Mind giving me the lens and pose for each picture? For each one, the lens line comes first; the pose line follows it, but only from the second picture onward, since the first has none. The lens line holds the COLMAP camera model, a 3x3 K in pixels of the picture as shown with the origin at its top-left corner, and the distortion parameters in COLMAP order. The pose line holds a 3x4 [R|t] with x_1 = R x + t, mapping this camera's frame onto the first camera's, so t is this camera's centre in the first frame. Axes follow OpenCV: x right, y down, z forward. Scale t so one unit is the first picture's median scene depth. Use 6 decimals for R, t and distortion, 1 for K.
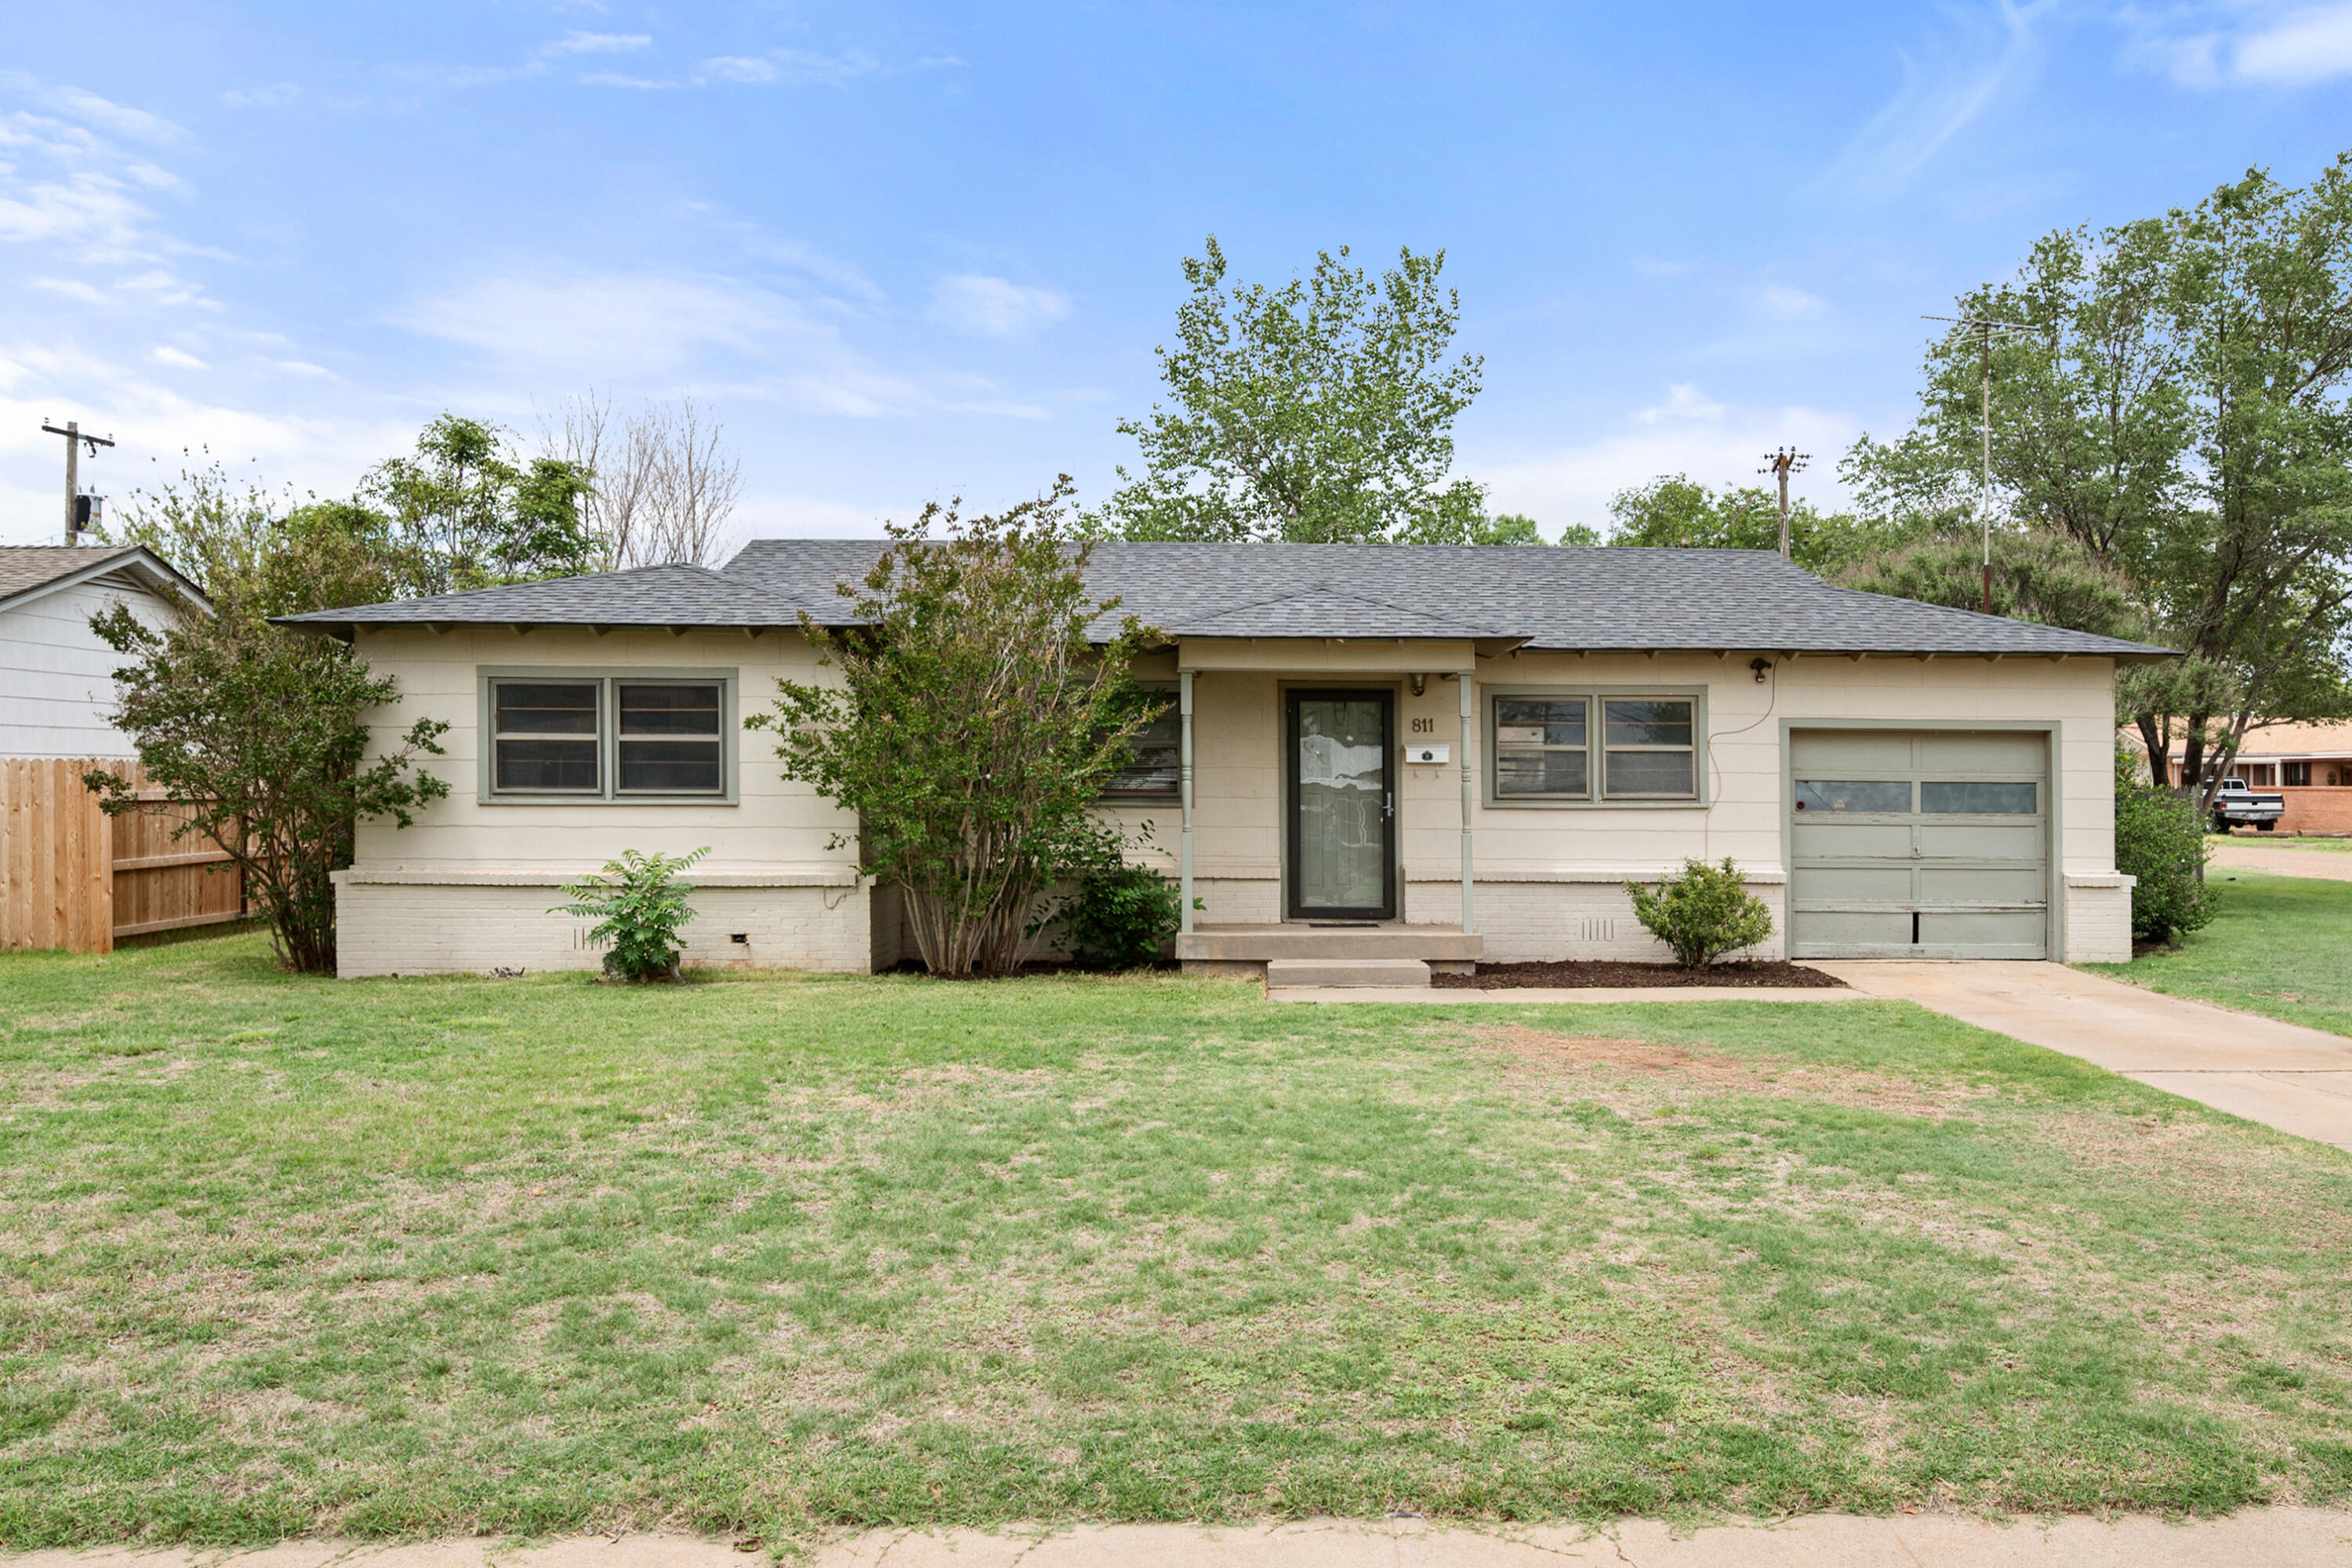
lens RADIAL K [[1811.5, 0, 1177.7], [0, 1811.5, 766.6], [0, 0, 1]] dist [-0.001468, -0.004430]
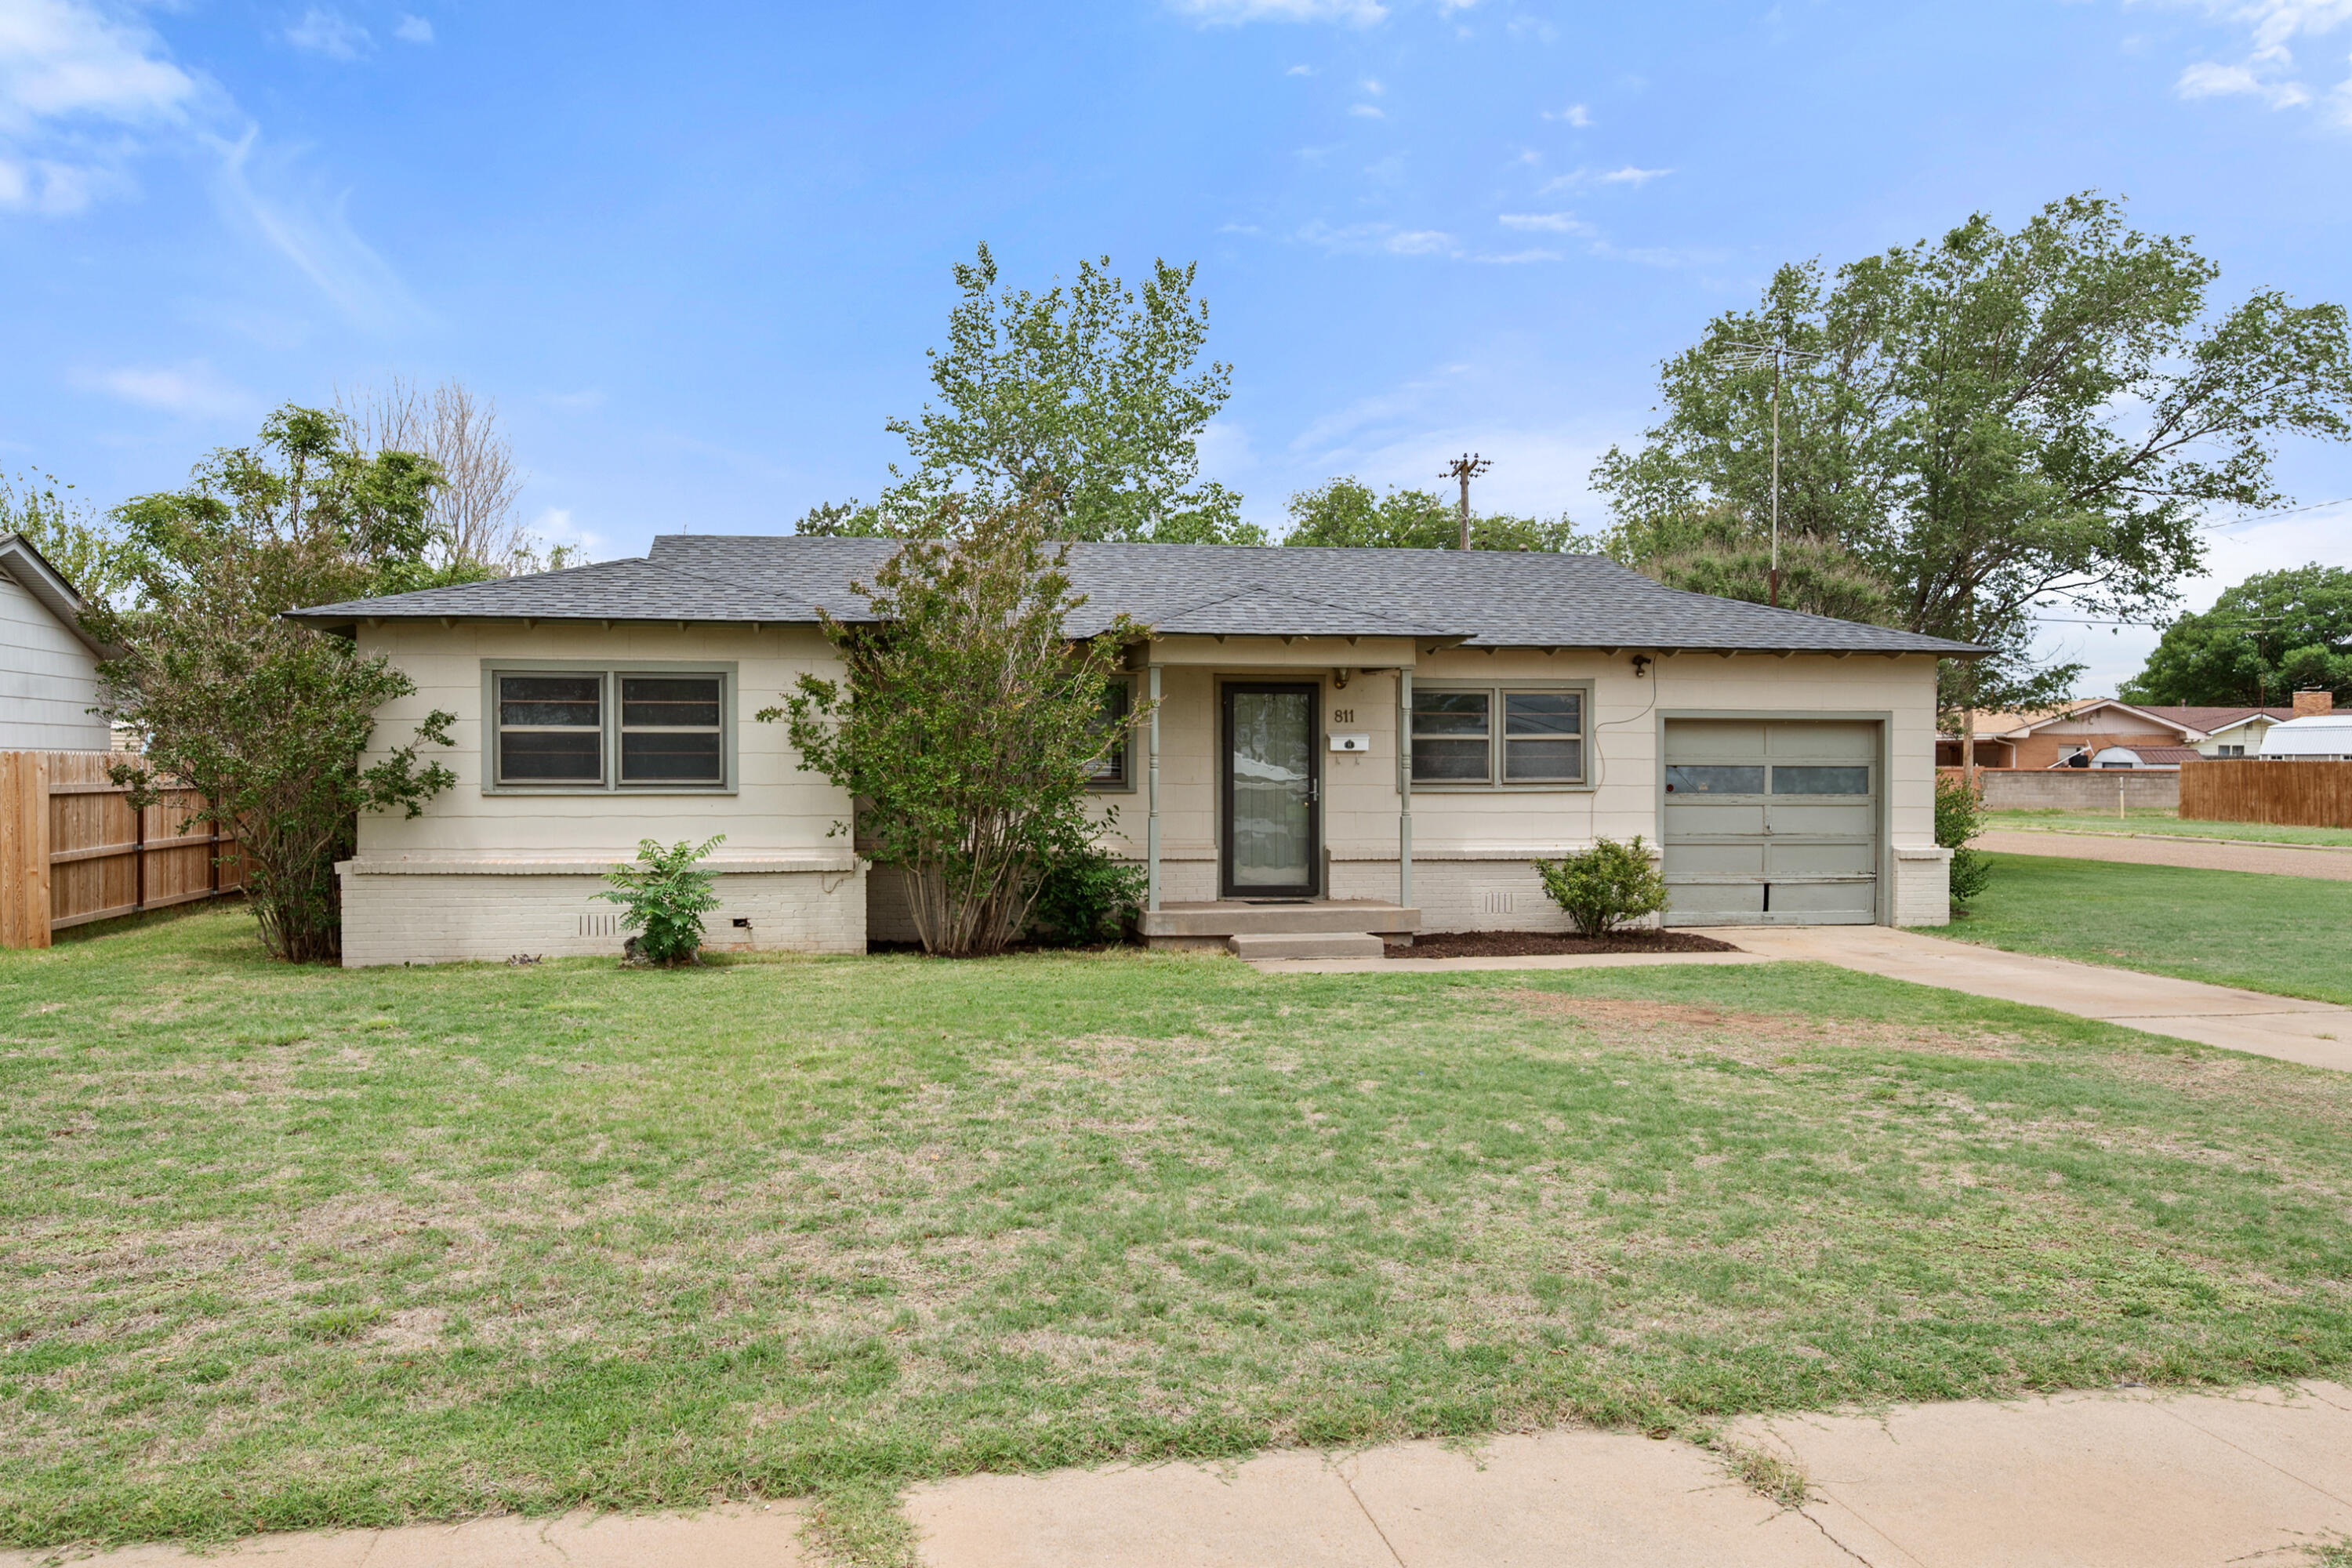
lens RADIAL K [[1721.0, 0, 1176.0], [0, 1721.0, 784.0], [0, 0, 1]] dist [-0.001528, 0.000795]
pose [[0.993049, -0.005822, 0.117557, -0.109033], [0.003735, 0.999832, 0.017967, -0.001463], [-0.117642, -0.017403, 0.992904, -0.009000]]
